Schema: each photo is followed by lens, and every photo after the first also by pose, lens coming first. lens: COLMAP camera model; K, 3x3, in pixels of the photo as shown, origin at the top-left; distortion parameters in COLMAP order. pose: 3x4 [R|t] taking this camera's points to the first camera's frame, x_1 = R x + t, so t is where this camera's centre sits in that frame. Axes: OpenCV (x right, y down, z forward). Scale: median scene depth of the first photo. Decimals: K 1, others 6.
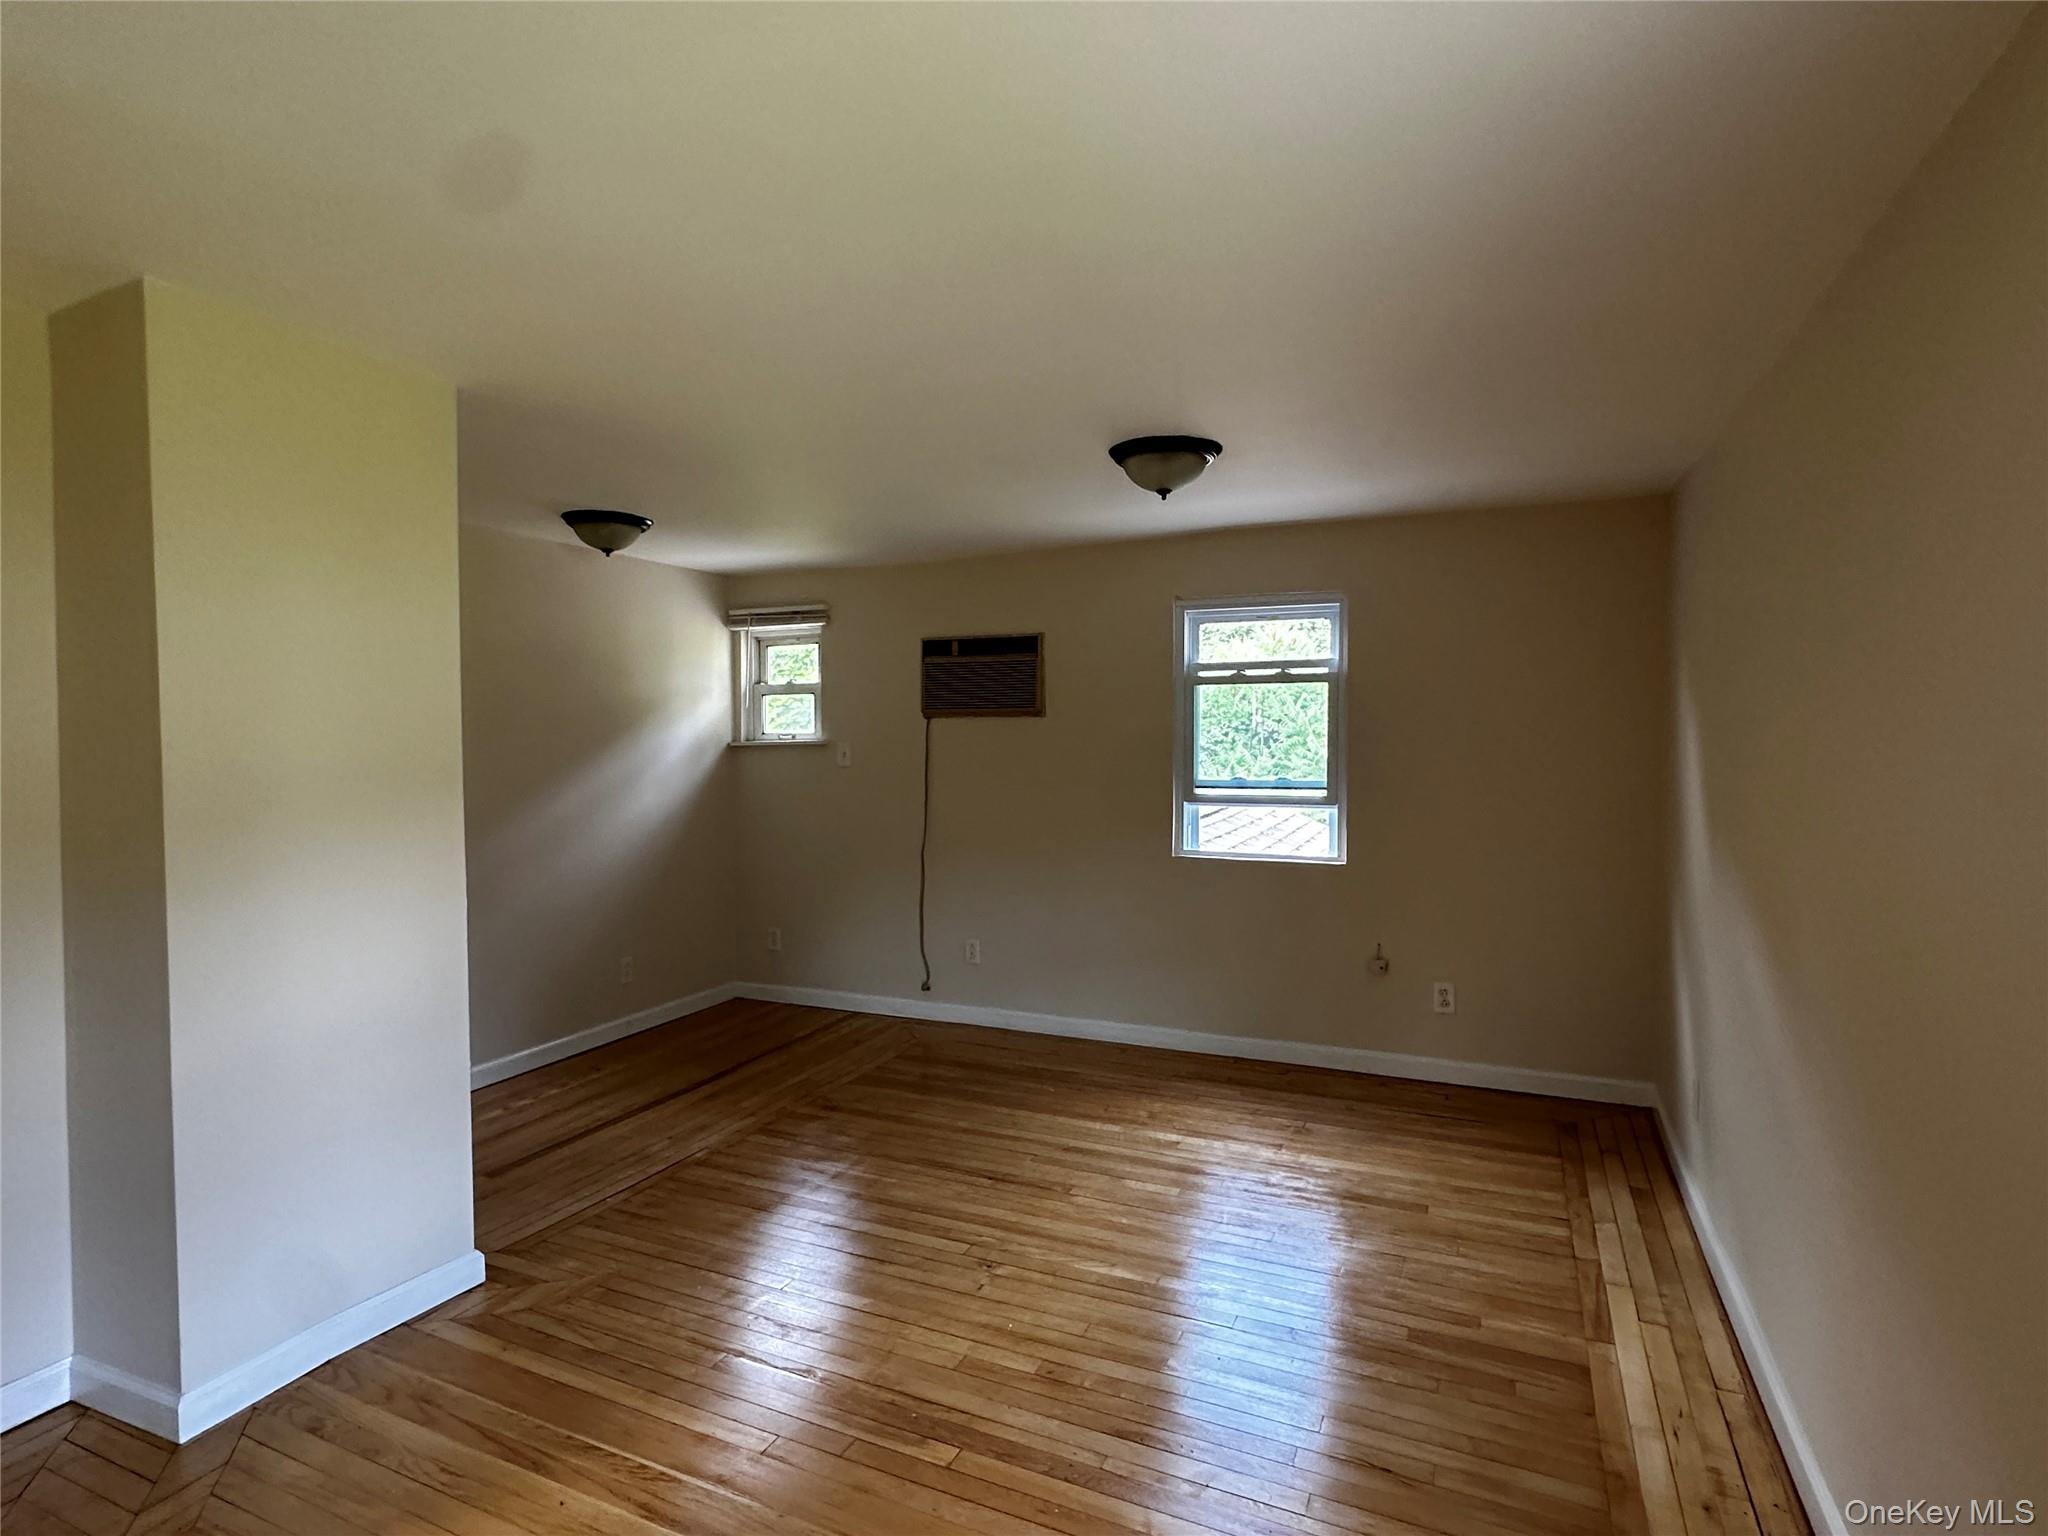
lens RADIAL K [[1073.4, 0, 1017.8], [0, 1073.4, 772.9], [0, 0, 1]] dist [-0.001888, 0.000684]
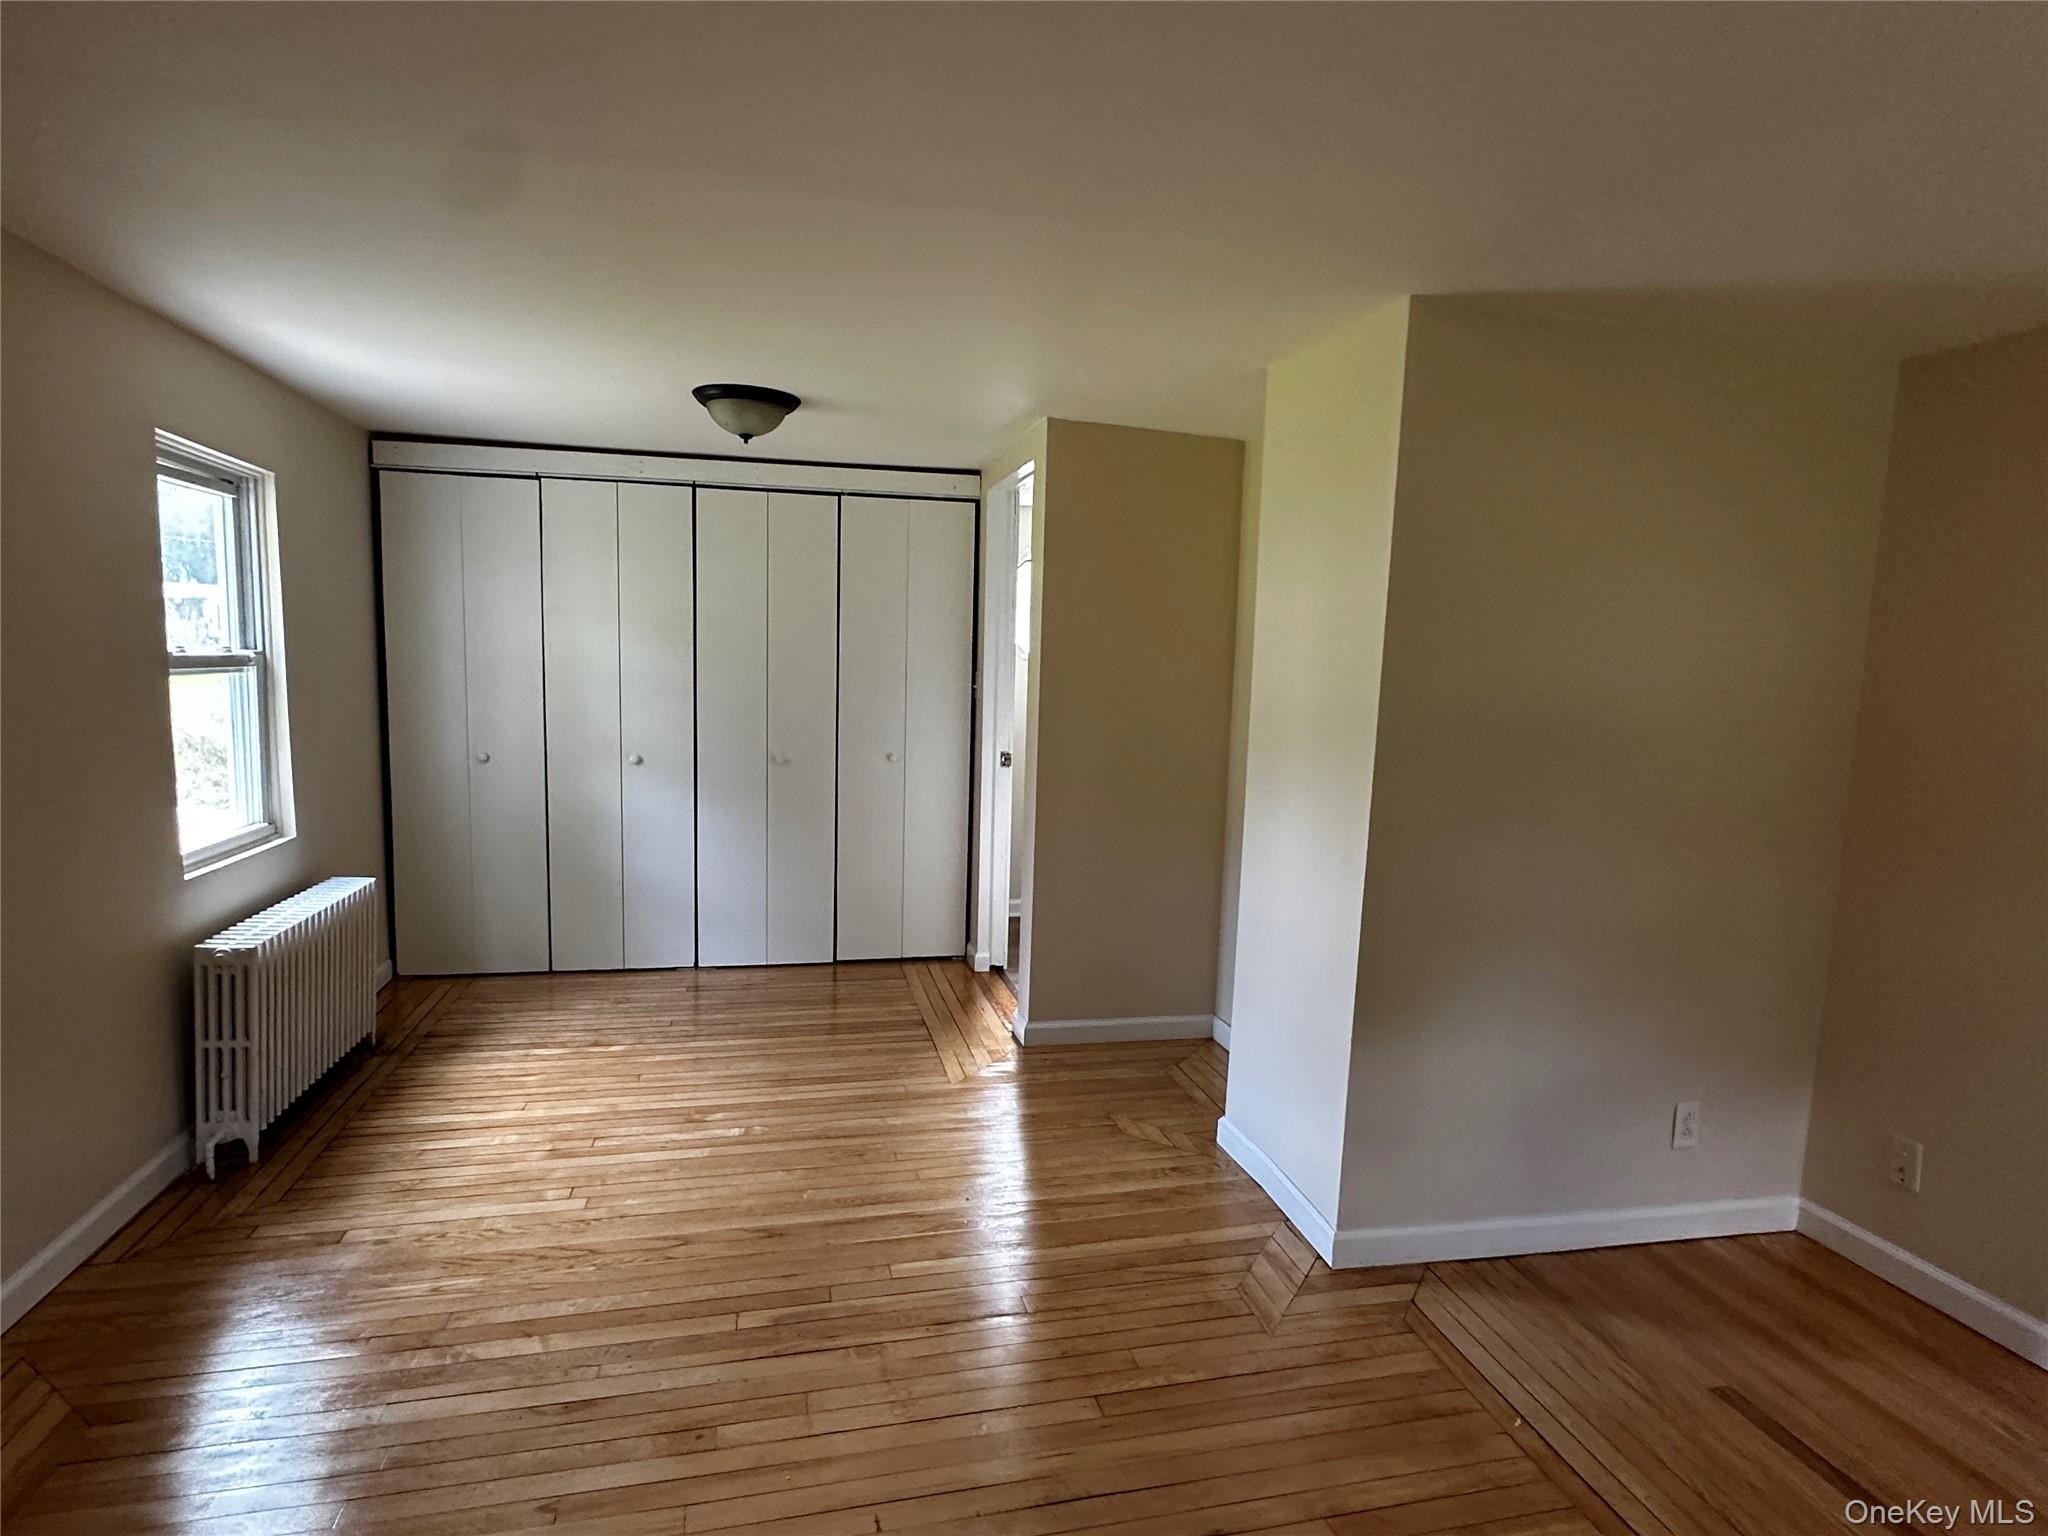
lens RADIAL K [[1073.4, 0, 1017.8], [0, 1073.4, 772.9], [0, 0, 1]] dist [-0.001888, 0.000684]
pose [[-0.792361, 0.042780, -0.608551, 0.343270], [-0.053700, 0.988775, 0.139429, -0.092547], [0.607684, 0.143157, -0.781169, 1.853764]]
